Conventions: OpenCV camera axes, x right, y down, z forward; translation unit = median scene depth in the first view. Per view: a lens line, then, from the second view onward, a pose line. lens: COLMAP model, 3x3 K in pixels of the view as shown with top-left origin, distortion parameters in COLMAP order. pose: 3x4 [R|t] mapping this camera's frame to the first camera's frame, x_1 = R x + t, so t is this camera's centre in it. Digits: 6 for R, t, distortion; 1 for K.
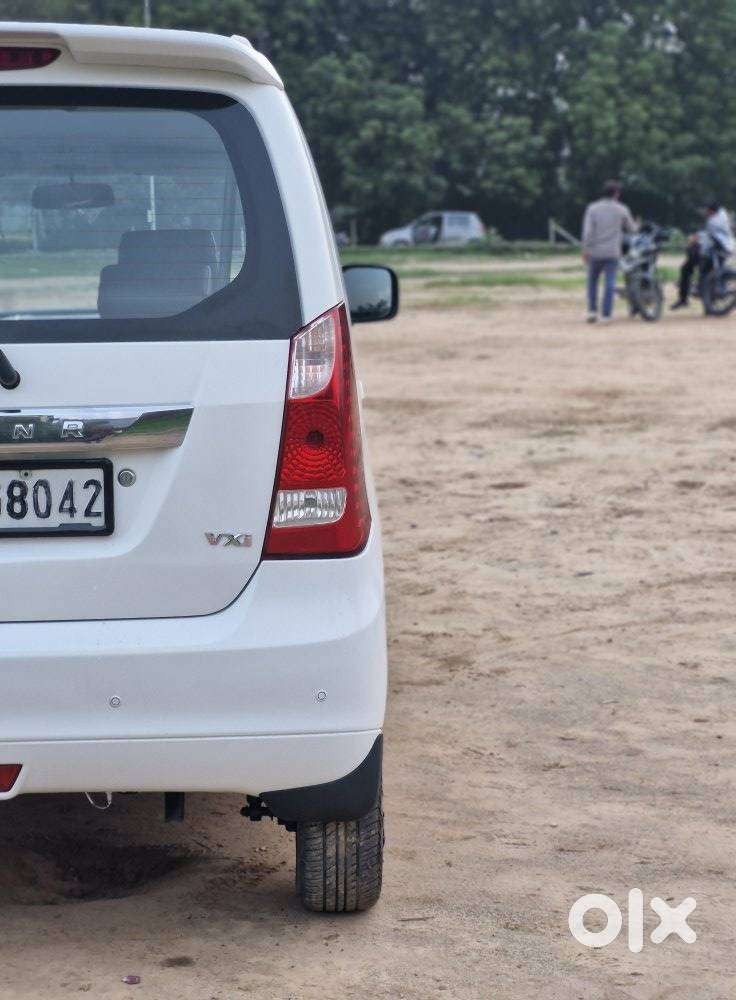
lens RADIAL K [[2253.6, 0, 346.2], [0, 2253.6, 497.9], [0, 0, 1]] dist [-0.152674, 3.563624]
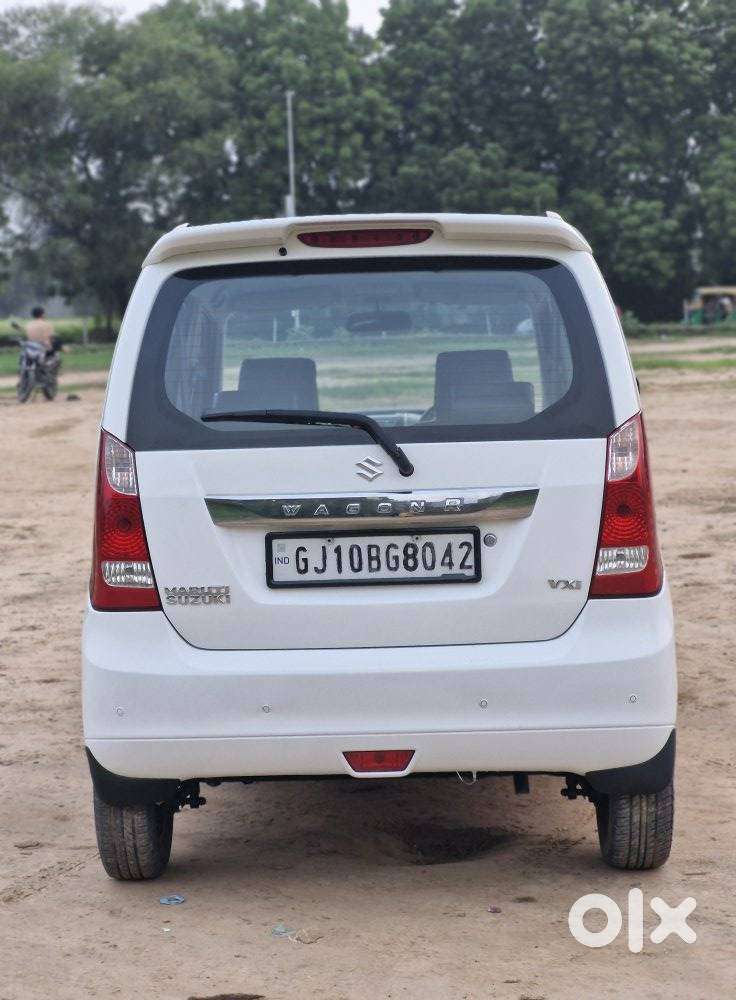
lens RADIAL K [[2253.6, 0, 346.2], [0, 2253.6, 497.9], [0, 0, 1]] dist [-0.152674, 3.563624]
pose [[0.998289, -0.013108, -0.056979, -0.065375], [0.011004, 0.999252, -0.037080, 0.009407], [0.057422, 0.036390, 0.997687, -0.230759]]
